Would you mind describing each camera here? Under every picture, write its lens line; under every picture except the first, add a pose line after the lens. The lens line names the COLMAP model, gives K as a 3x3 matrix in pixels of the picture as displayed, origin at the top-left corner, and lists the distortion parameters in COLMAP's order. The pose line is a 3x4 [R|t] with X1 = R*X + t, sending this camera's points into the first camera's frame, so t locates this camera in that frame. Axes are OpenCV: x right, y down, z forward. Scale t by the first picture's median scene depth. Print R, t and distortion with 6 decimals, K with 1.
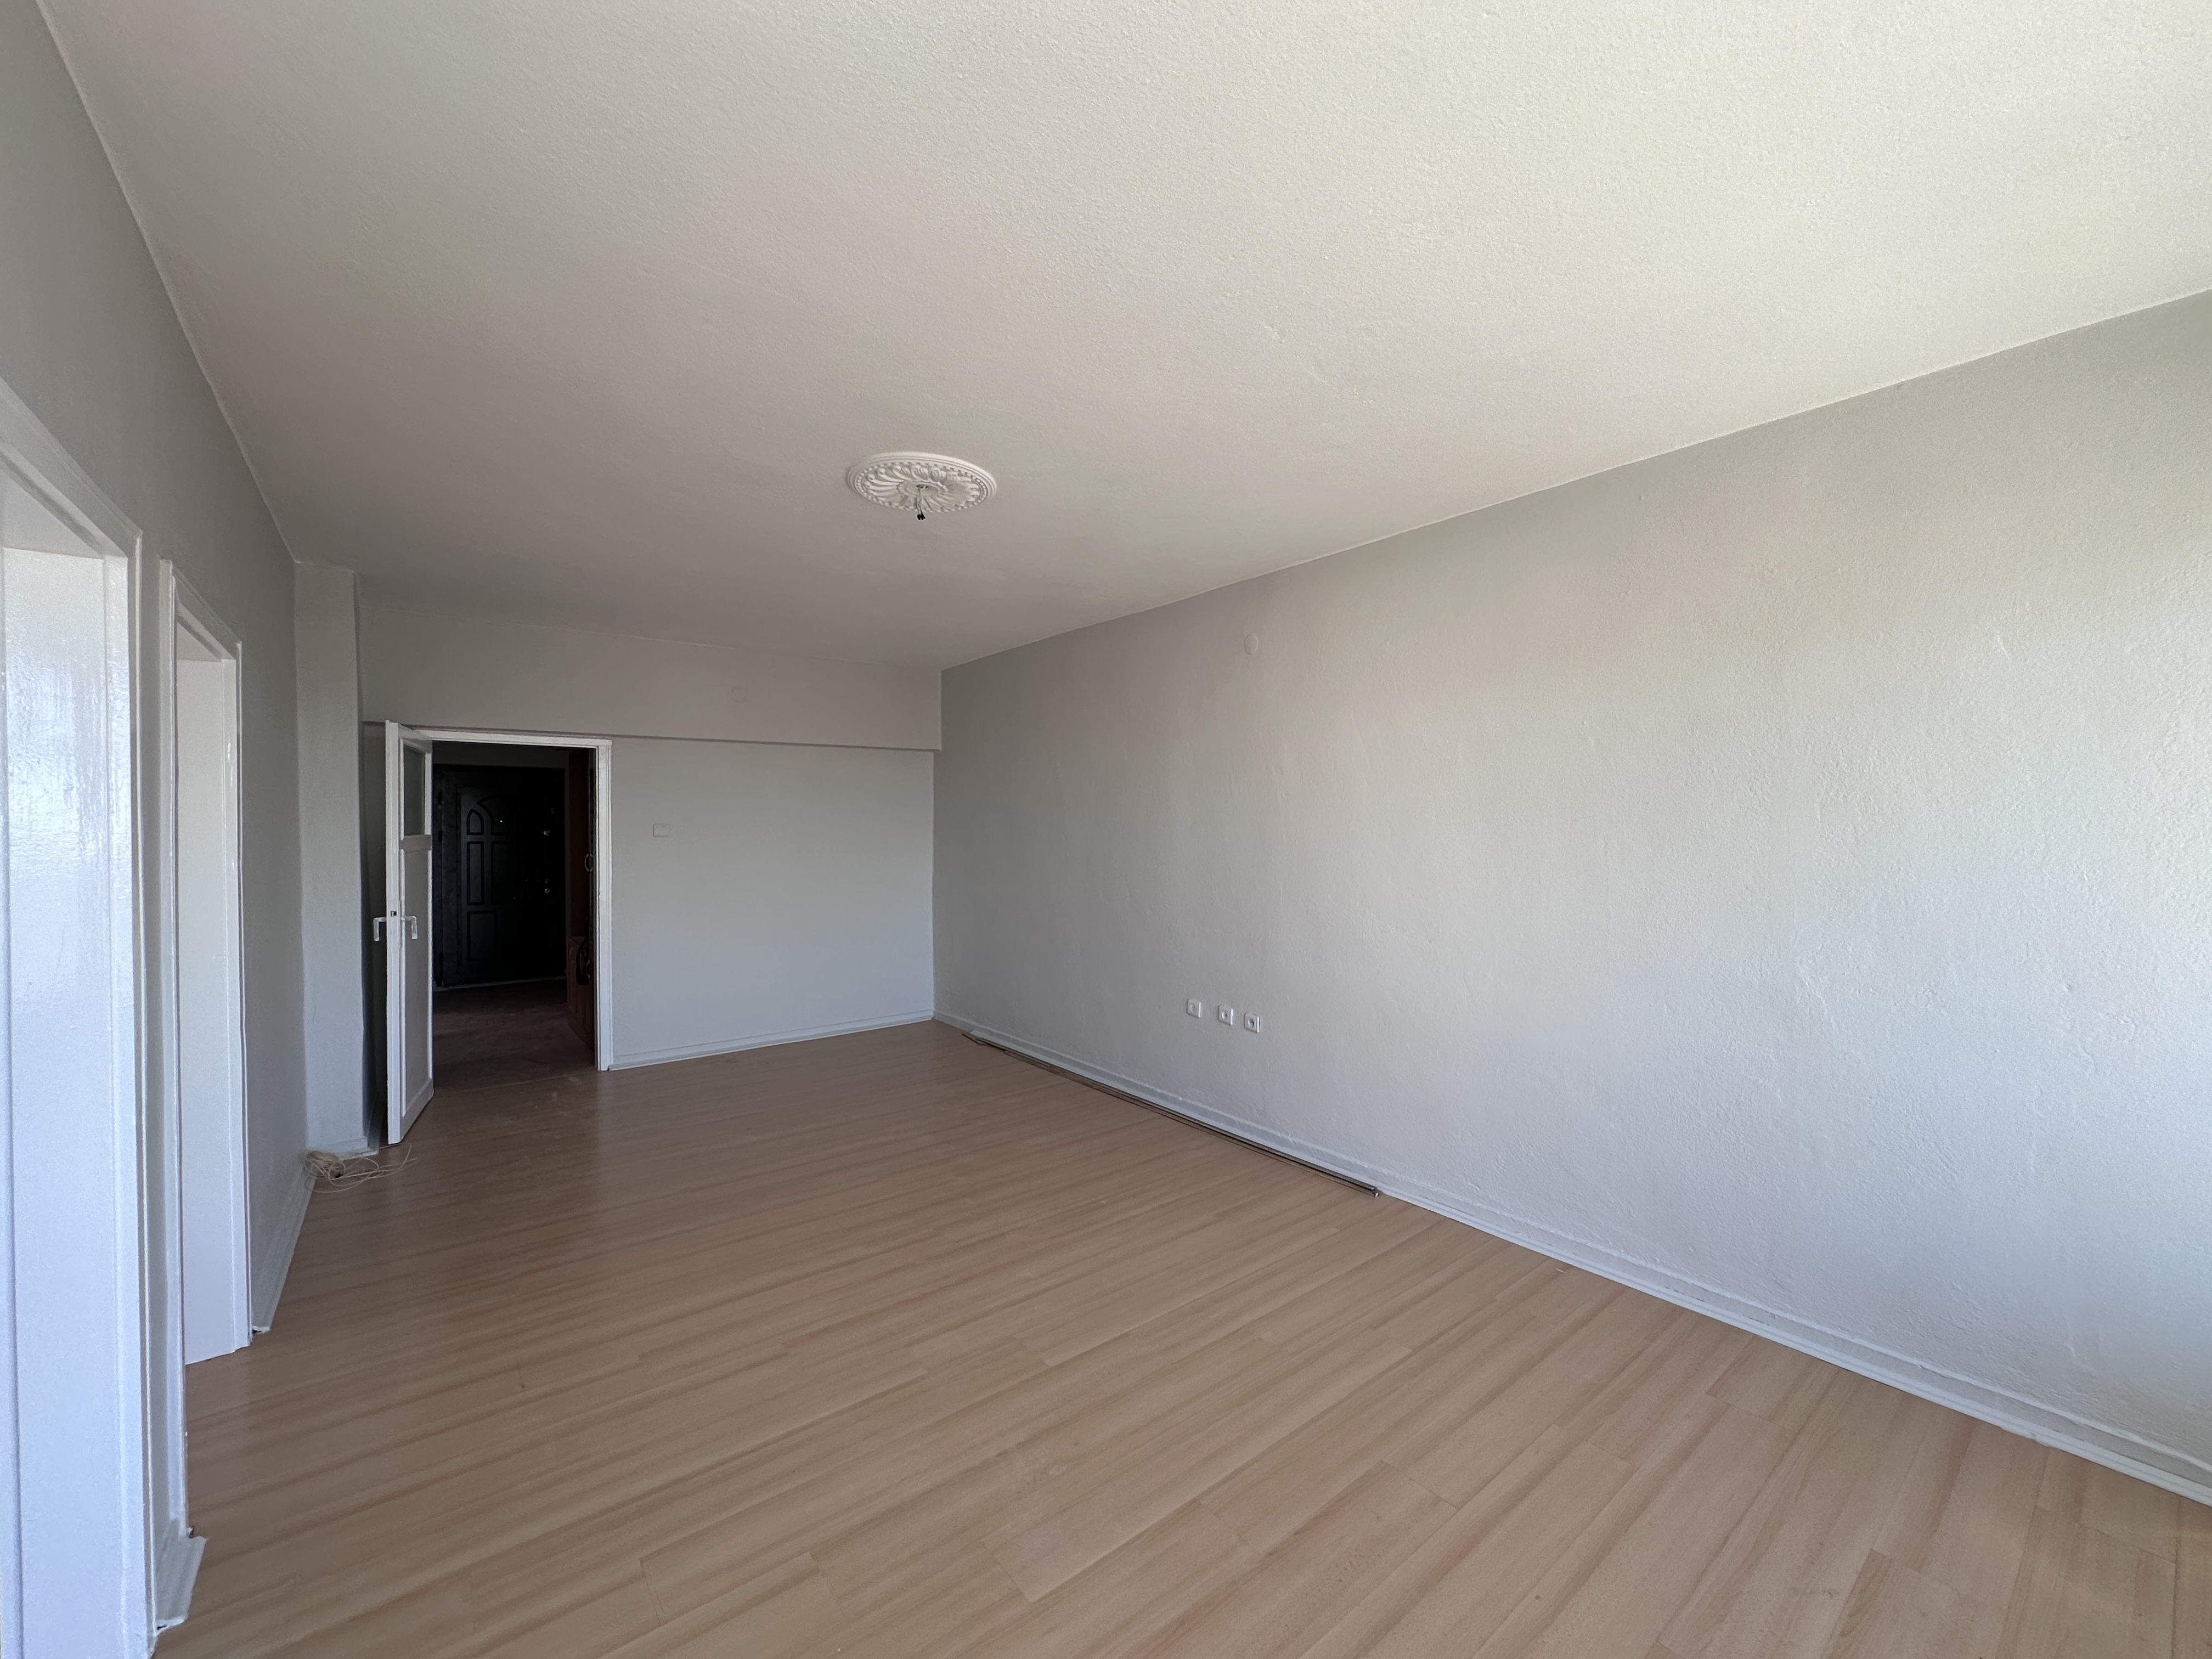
lens RADIAL K [[882.6, 0, 1104.4], [0, 882.6, 835.8], [0, 0, 1]] dist [-0.001791, 0.000304]
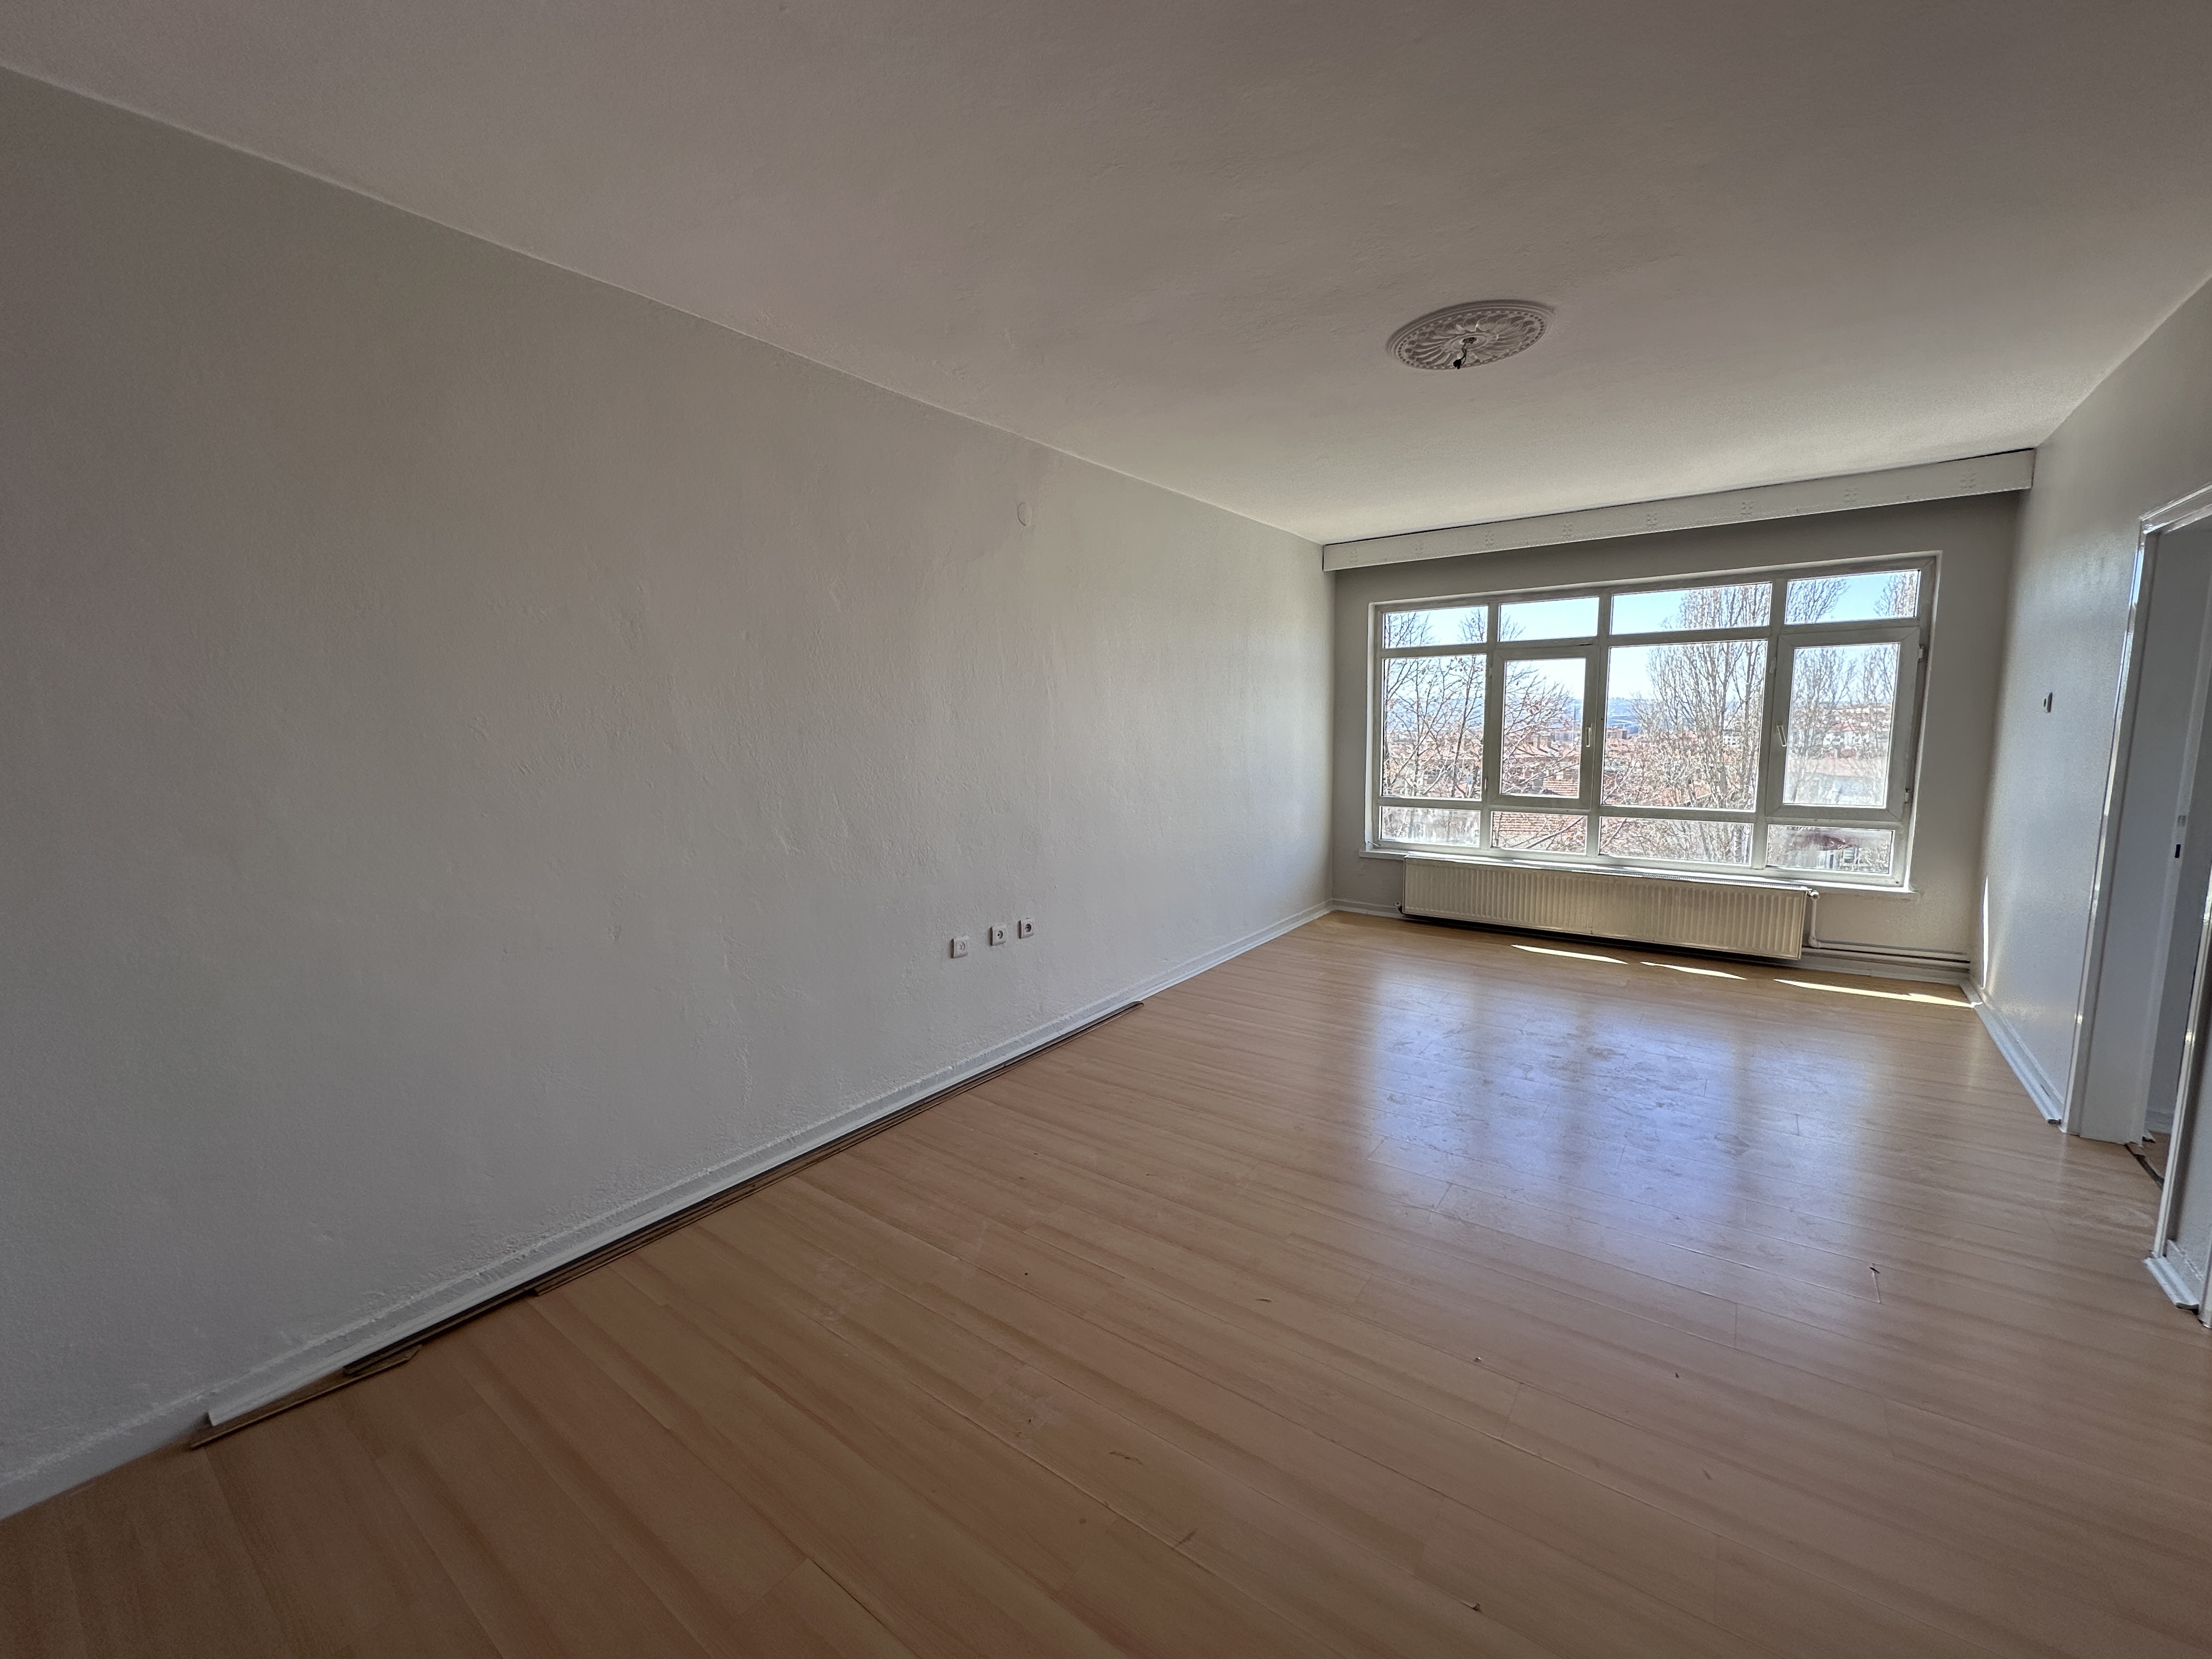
lens RADIAL K [[882.6, 0, 1107.1], [0, 882.6, 826.0], [0, 0, 1]] dist [-0.001791, 0.000304]
pose [[-0.261188, -0.113813, 0.958555, -1.064907], [0.033428, 0.991363, 0.126817, -0.016520], [-0.964709, 0.065166, -0.255127, 1.648197]]
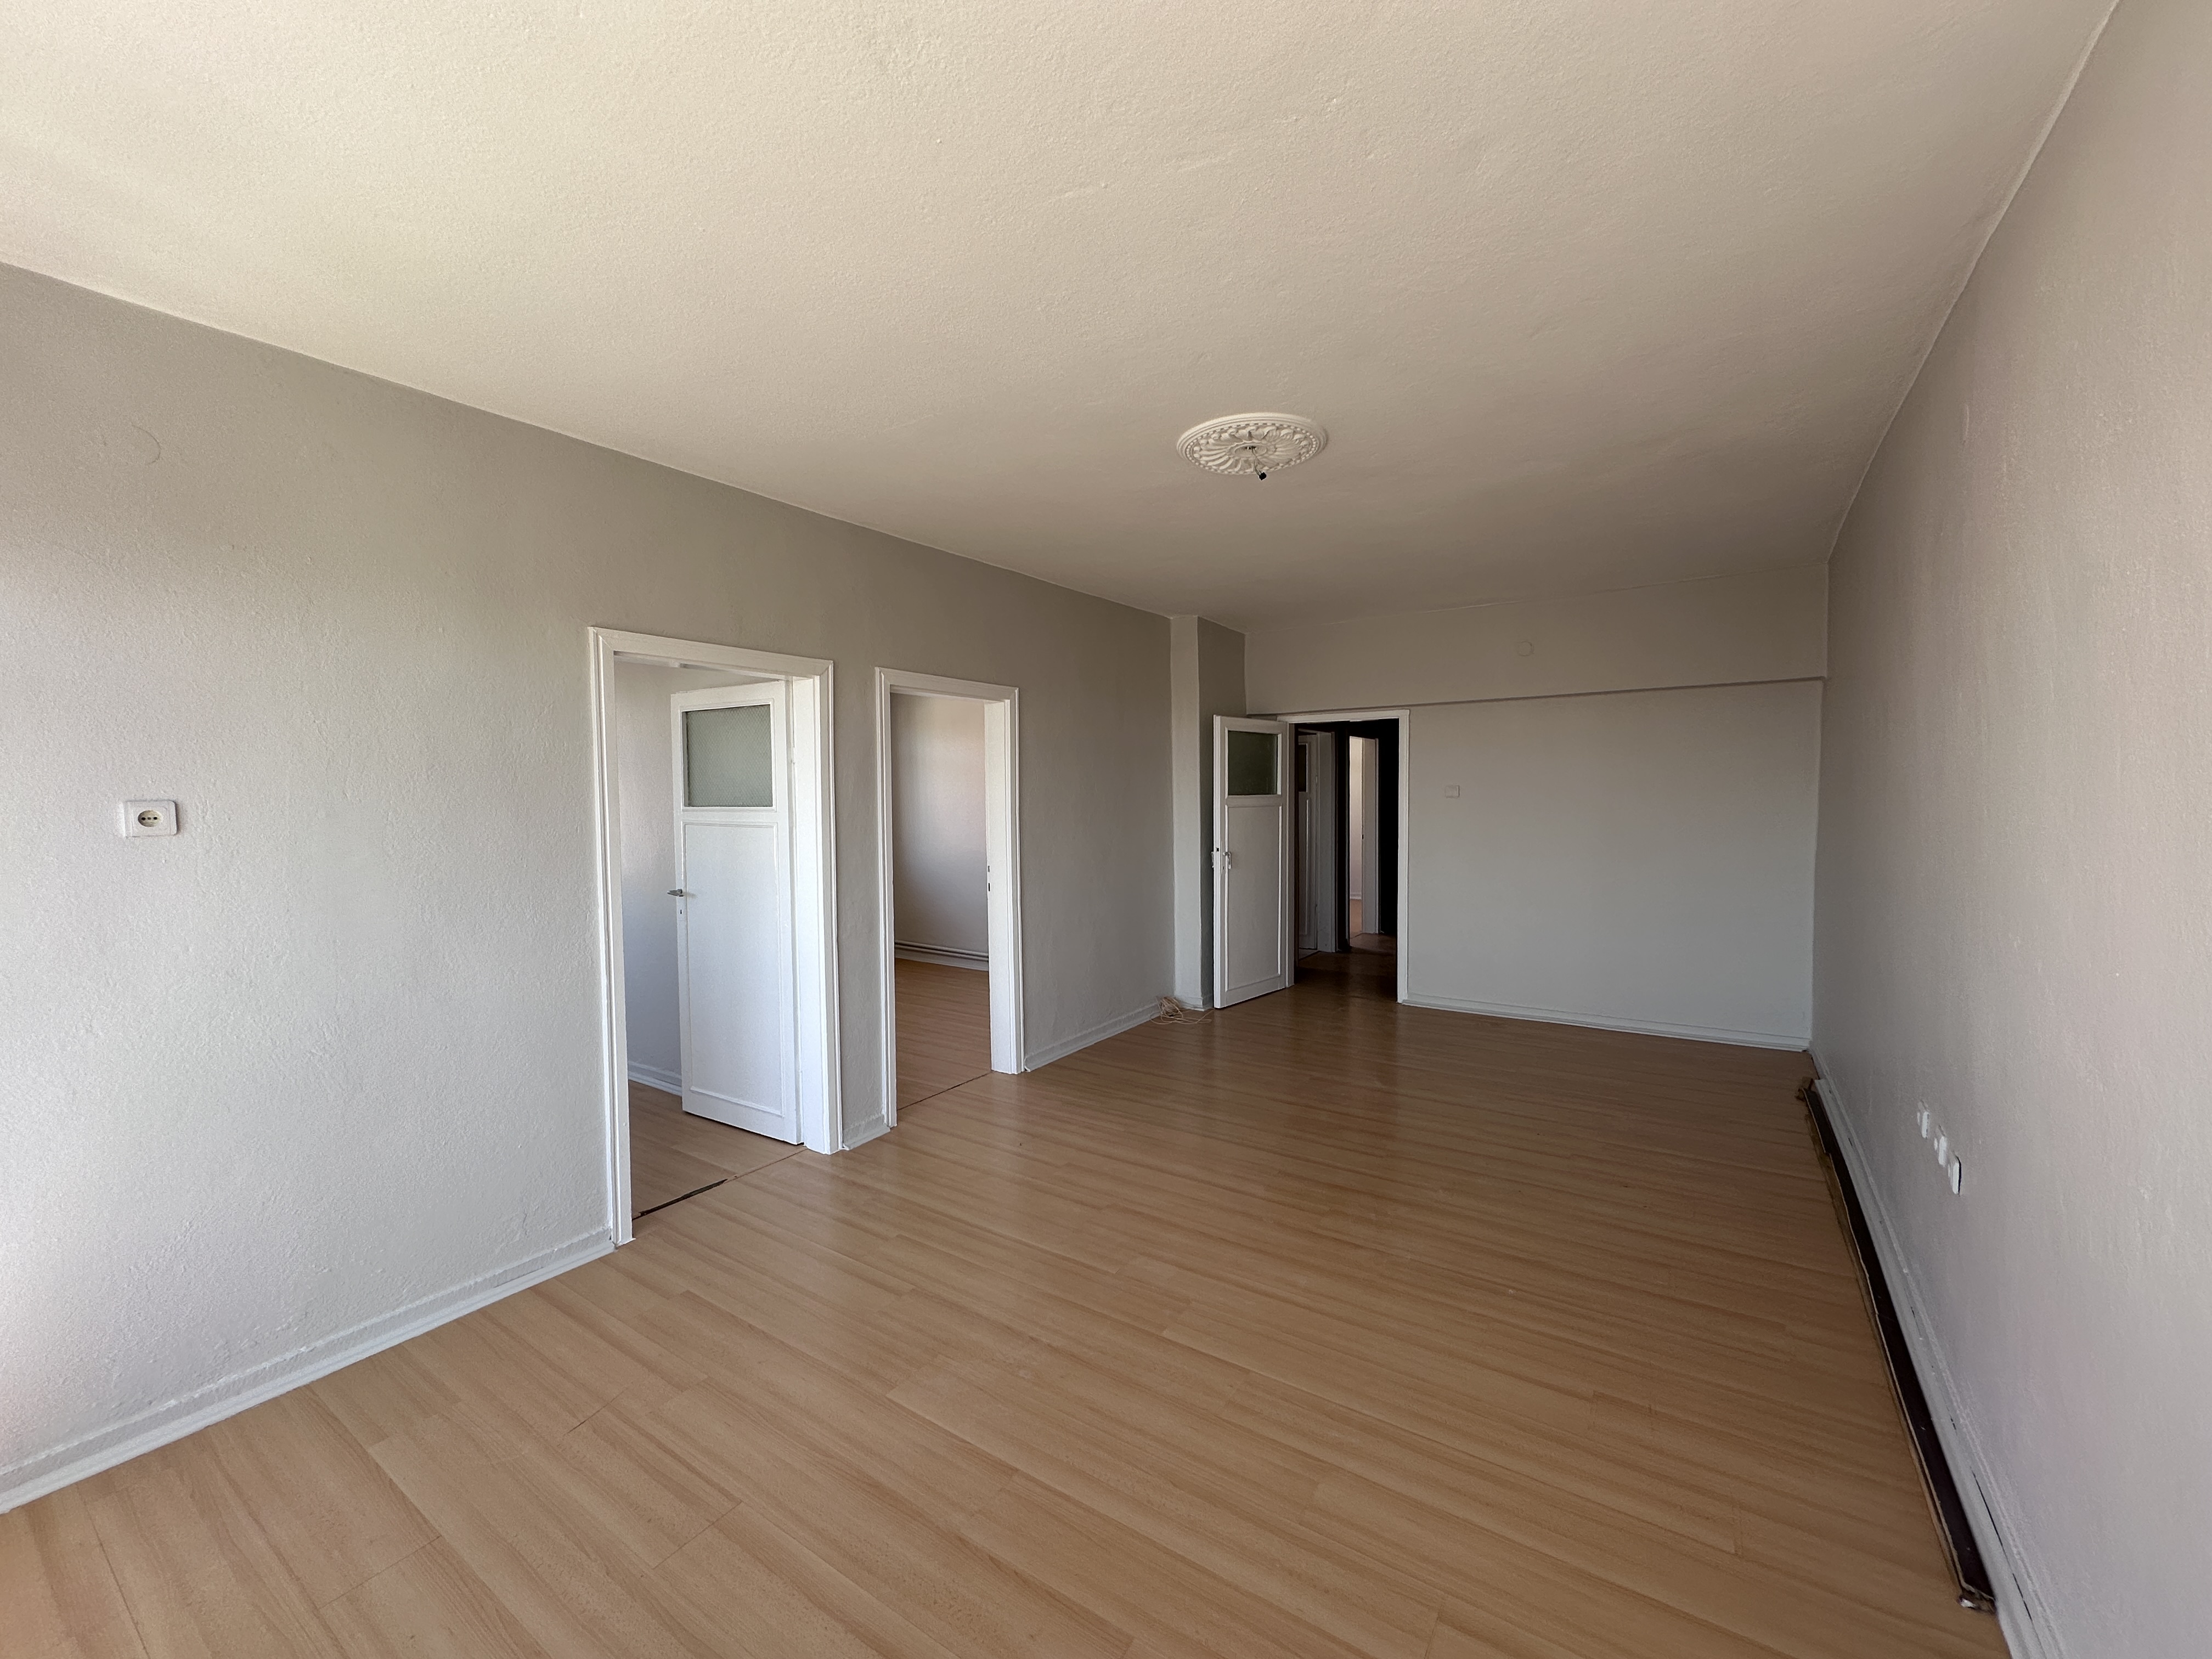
lens RADIAL K [[882.6, 0, 1106.6], [0, 882.6, 836.1], [0, 0, 1]] dist [-0.001791, 0.000304]
pose [[0.307797, 0.050481, -0.950112, 0.703210], [-0.002887, 0.998636, 0.052124, -0.012086], [0.951448, -0.013301, 0.307523, 0.536051]]
